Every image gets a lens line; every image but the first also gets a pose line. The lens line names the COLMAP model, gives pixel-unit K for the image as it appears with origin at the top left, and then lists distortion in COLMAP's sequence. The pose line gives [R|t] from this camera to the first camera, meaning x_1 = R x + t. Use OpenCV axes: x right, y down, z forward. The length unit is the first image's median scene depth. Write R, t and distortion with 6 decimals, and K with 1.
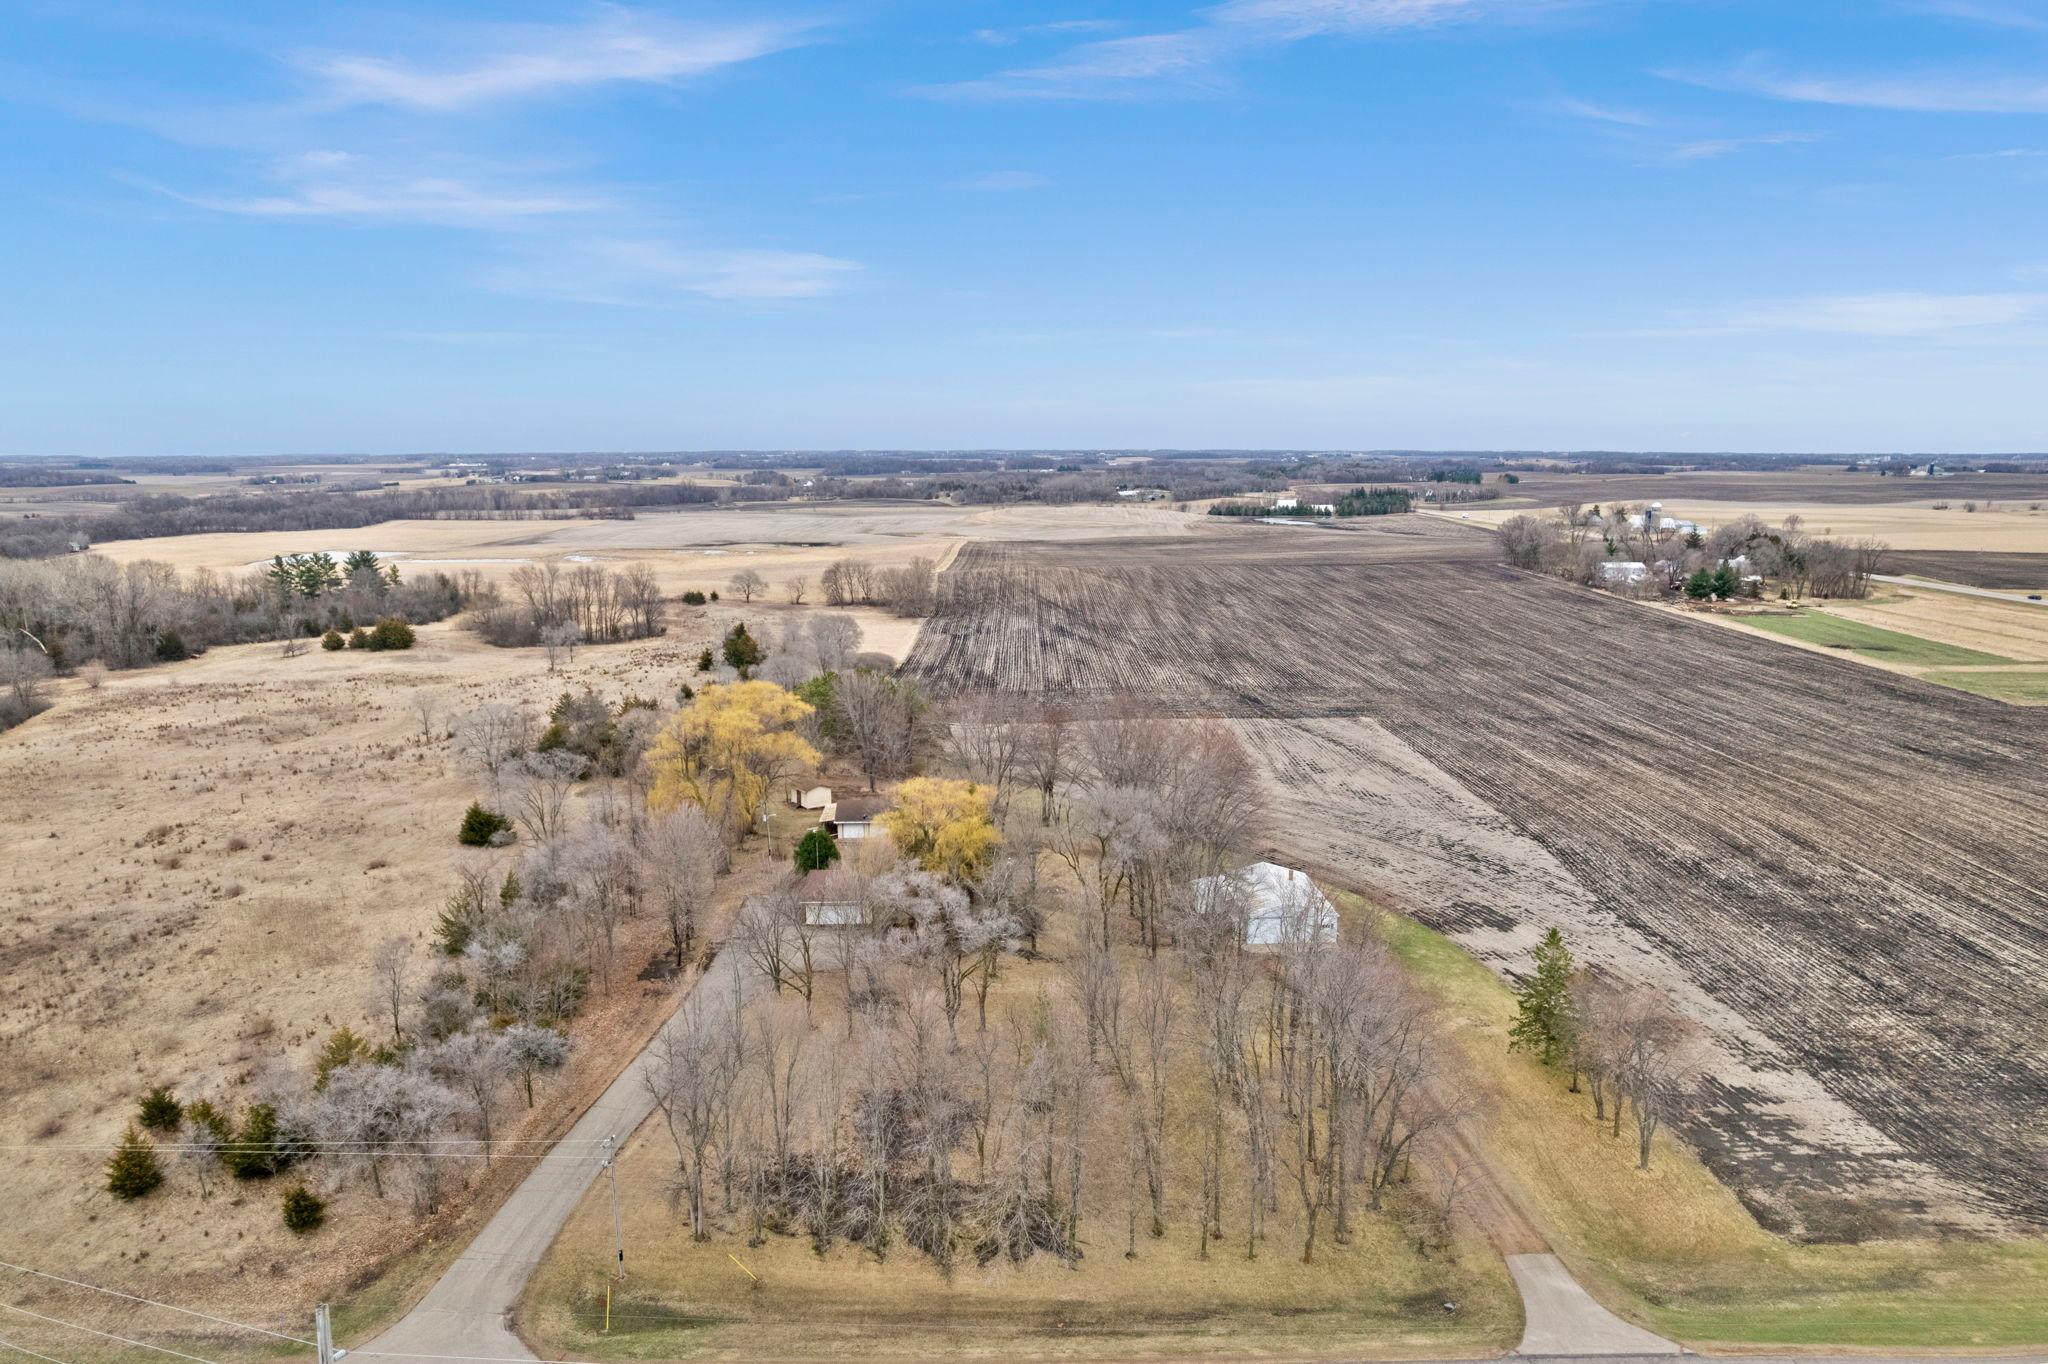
lens RADIAL K [[1313.7, 0, 1018.8], [0, 1313.7, 686.6], [0, 0, 1]] dist [-0.078585, 0.071138]
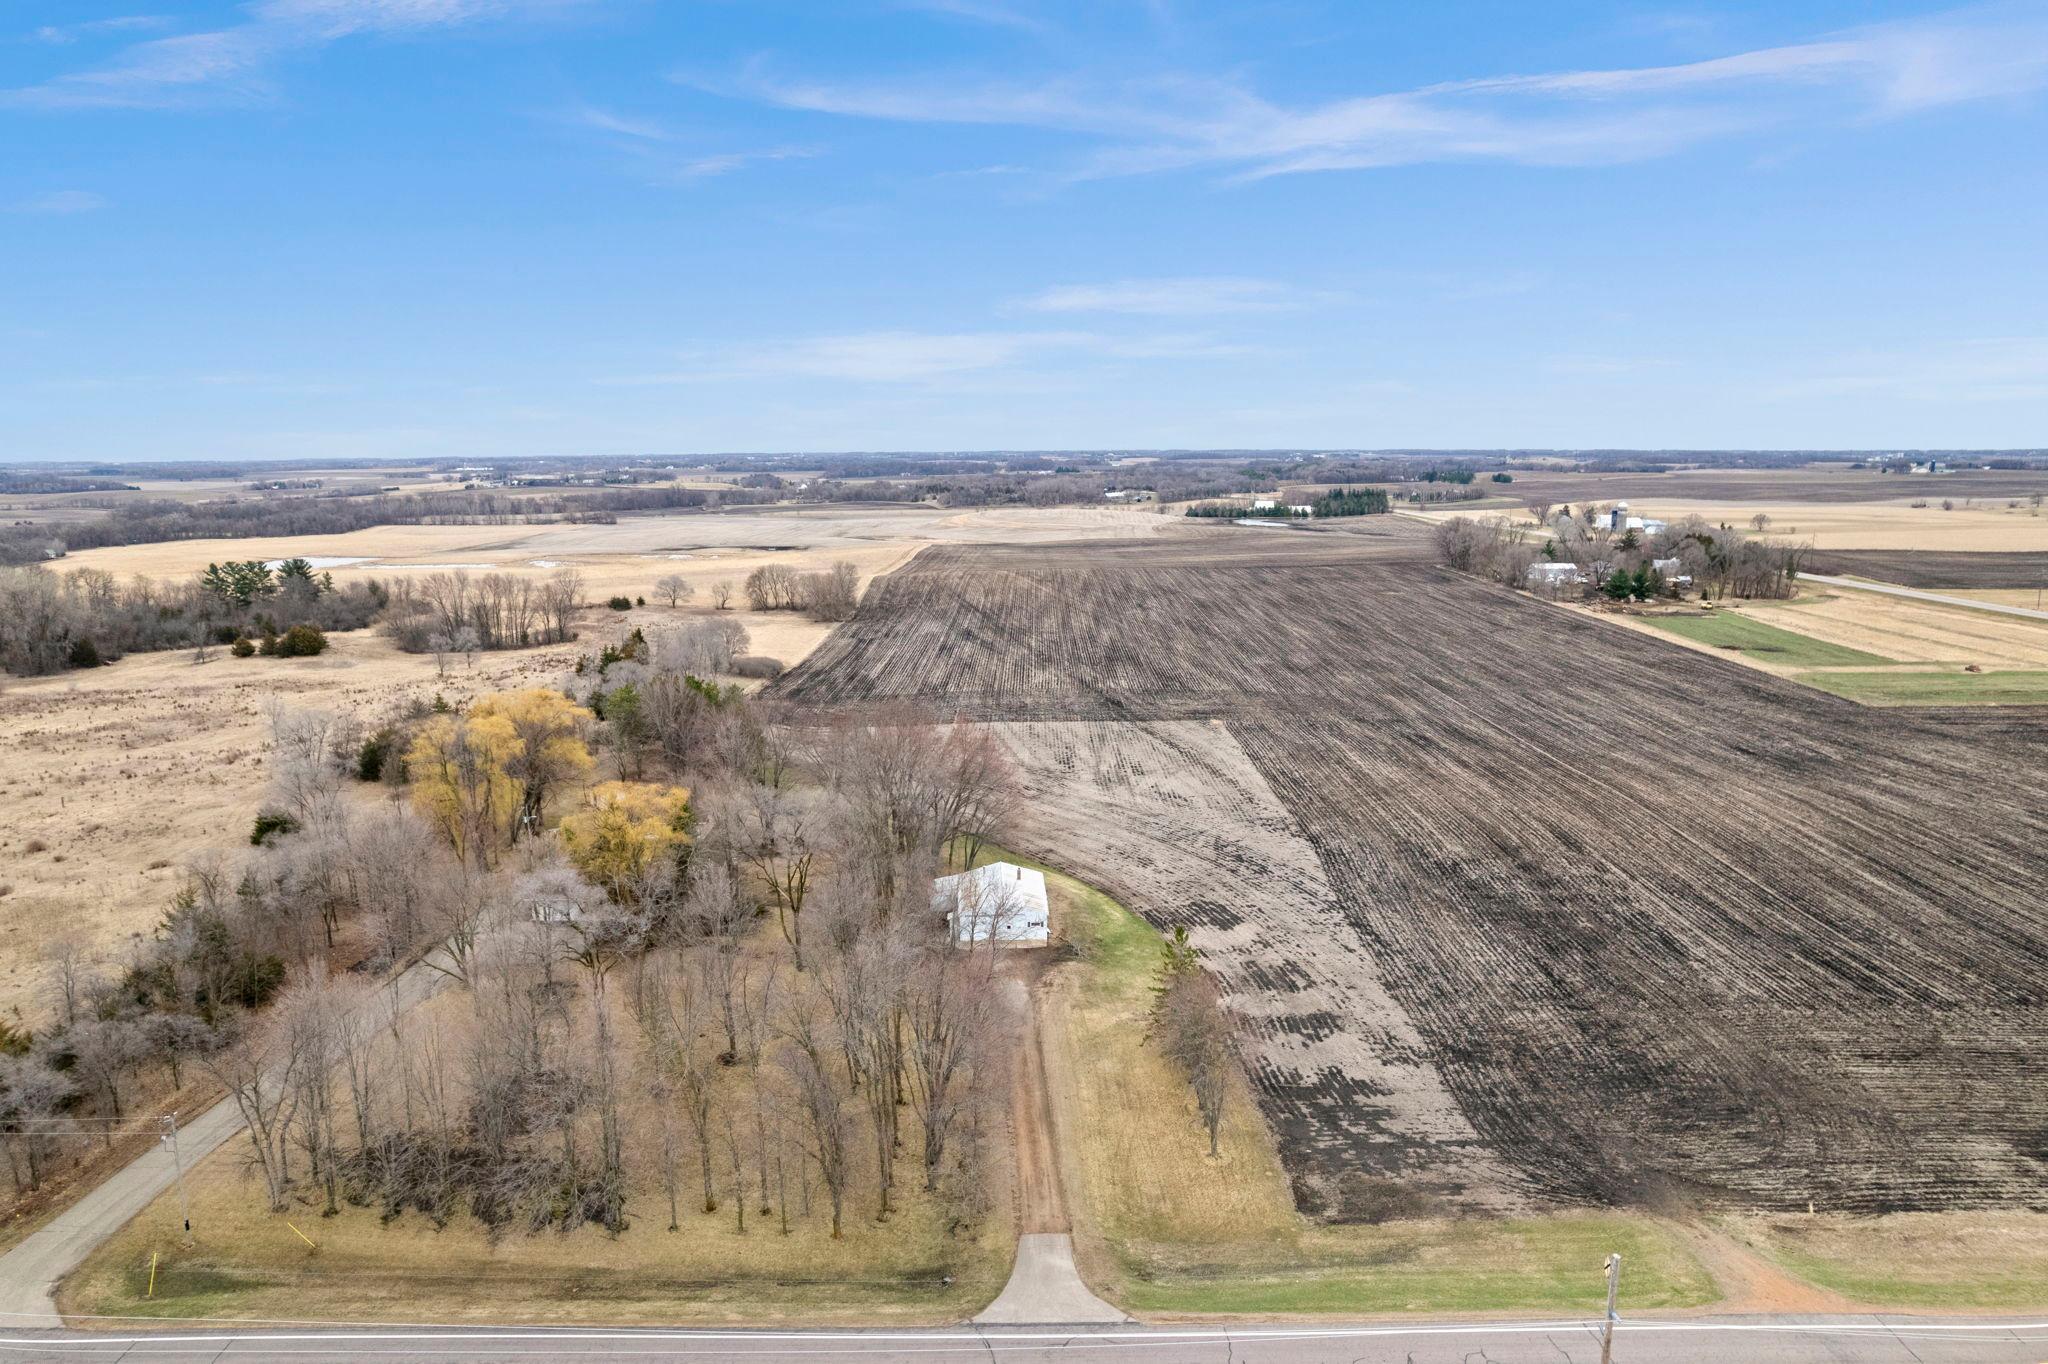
lens RADIAL K [[1313.7, 0, 1018.8], [0, 1313.7, 686.6], [0, 0, 1]] dist [-0.078585, 0.071138]
pose [[0.999931, -0.003263, -0.011265, 0.106820], [0.003256, 0.999994, -0.000689, -0.001940], [0.011267, 0.000652, 0.999936, -0.017903]]
